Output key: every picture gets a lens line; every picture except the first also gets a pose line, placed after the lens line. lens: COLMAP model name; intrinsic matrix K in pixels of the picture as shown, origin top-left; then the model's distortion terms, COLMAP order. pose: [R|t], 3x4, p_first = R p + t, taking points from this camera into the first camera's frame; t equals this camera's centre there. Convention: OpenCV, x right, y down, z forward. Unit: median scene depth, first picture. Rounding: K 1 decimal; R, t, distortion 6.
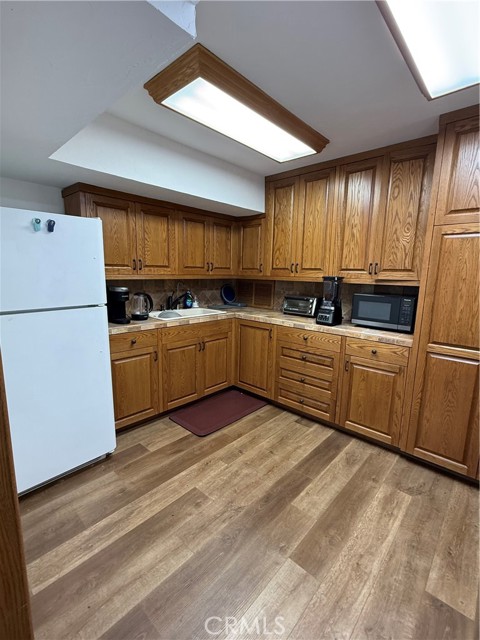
lens RADIAL K [[293.6, 0, 239.4], [0, 293.6, 320.8], [0, 0, 1]] dist [-0.003993, 0.001084]
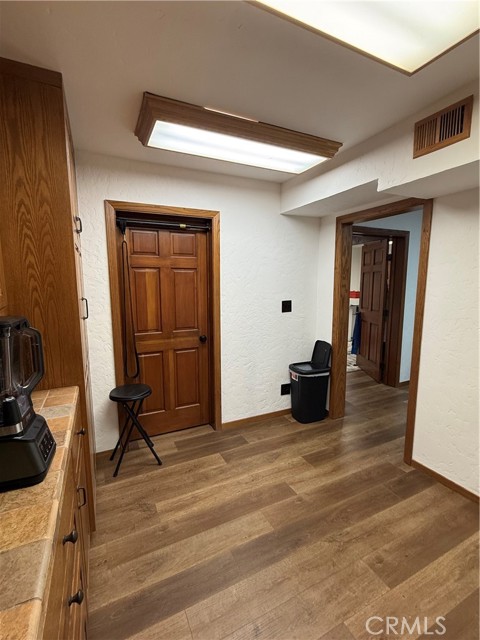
lens RADIAL K [[293.6, 0, 238.3], [0, 293.6, 319.0], [0, 0, 1]] dist [-0.003993, 0.001084]
pose [[-0.926891, -0.064669, 0.369718, -0.027131], [0.049008, 0.955759, 0.290041, -0.338953], [-0.372118, 0.286955, -0.882715, 1.750162]]
